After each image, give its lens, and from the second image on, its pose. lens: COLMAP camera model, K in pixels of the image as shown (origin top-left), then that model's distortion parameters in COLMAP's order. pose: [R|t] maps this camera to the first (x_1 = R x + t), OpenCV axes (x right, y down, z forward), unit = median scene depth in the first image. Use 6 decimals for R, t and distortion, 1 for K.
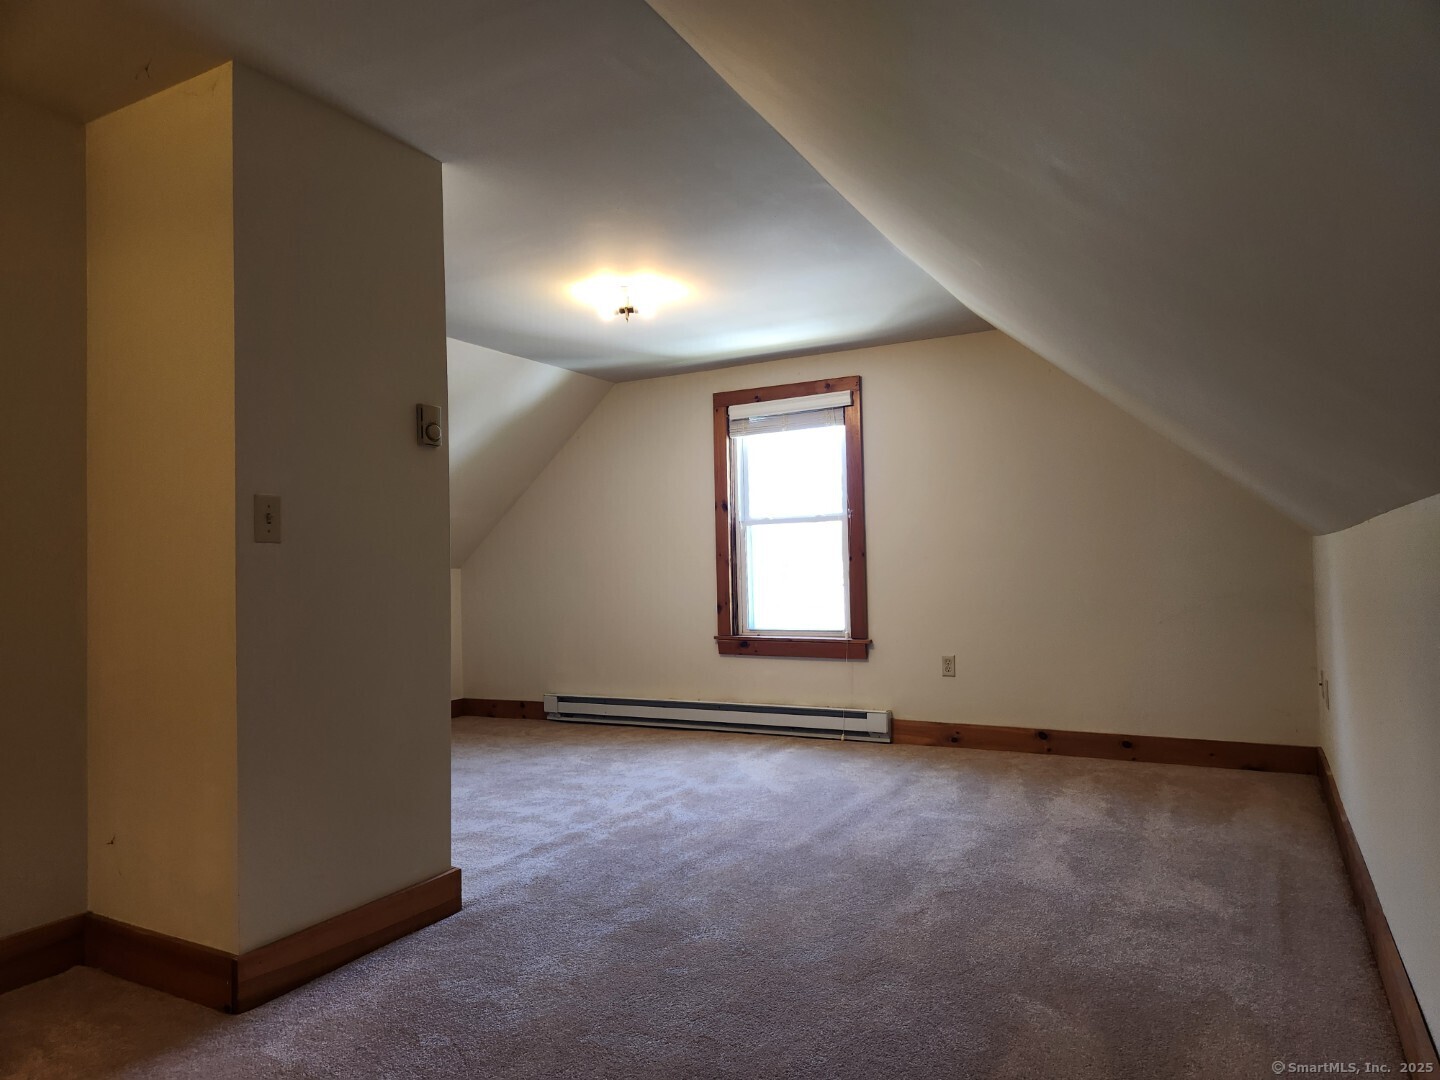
lens RADIAL K [[957.2, 0, 720.0], [0, 957.2, 540.0], [0, 0, 1]] dist [0.073018, -0.063716]
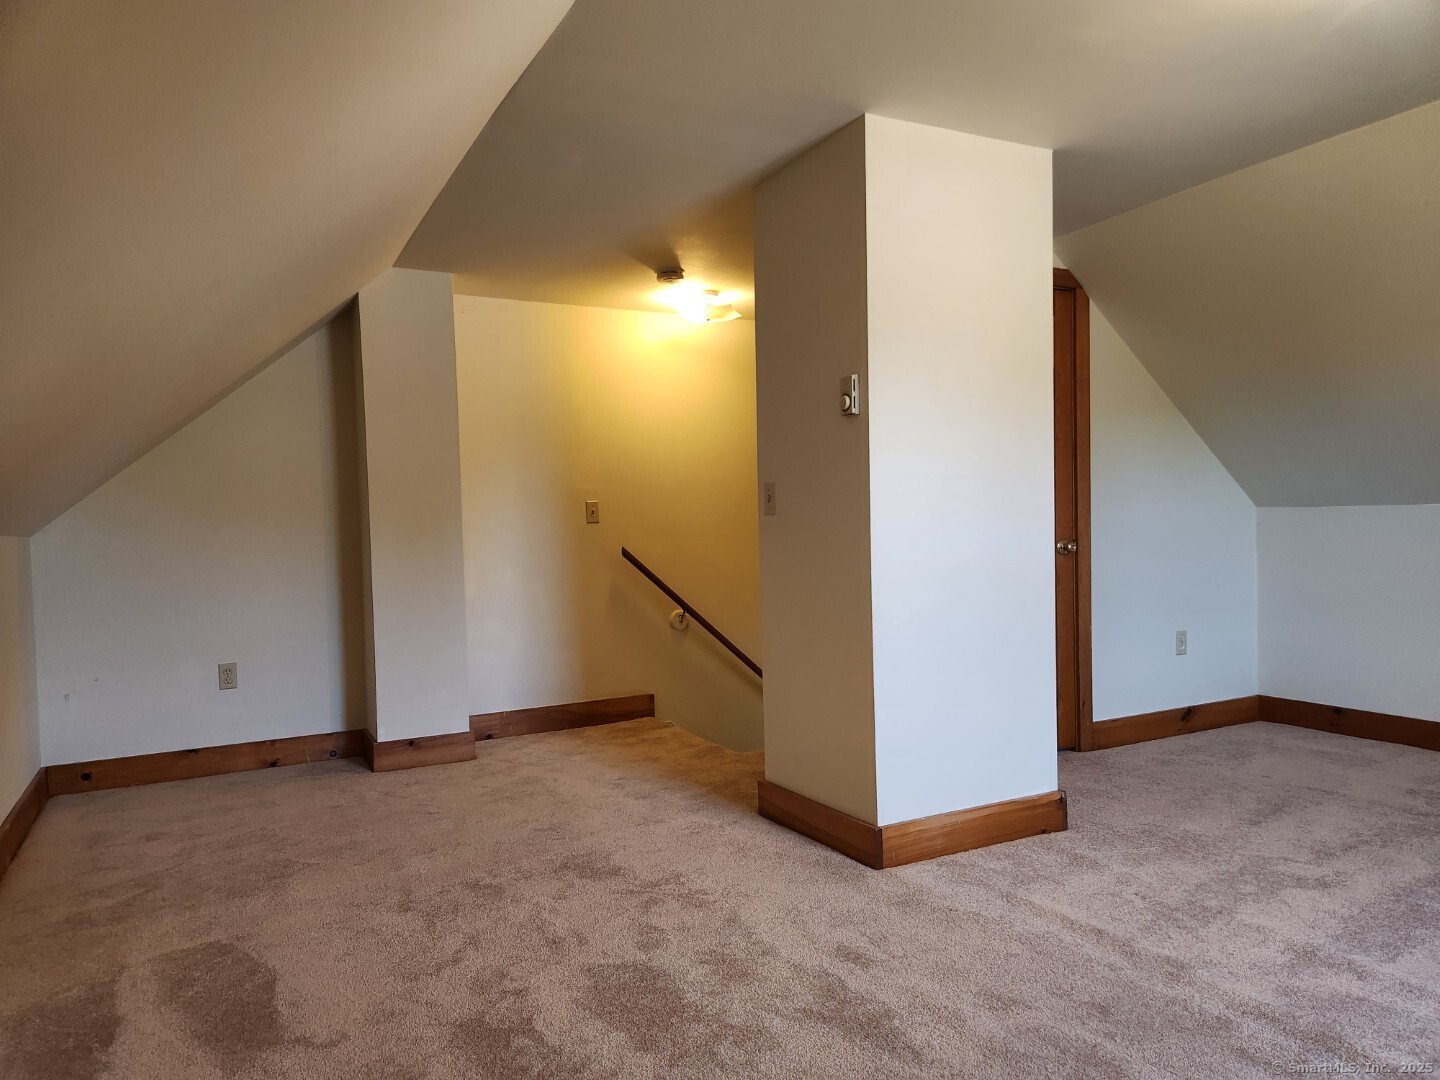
lens RADIAL K [[957.2, 0, 720.0], [0, 957.2, 540.0], [0, 0, 1]] dist [0.073018, -0.063716]
pose [[-0.527546, 0.053306, -0.847853, 0.659644], [0.064042, 0.997685, 0.022878, 0.002306], [0.847109, -0.042229, -0.529738, 1.412449]]
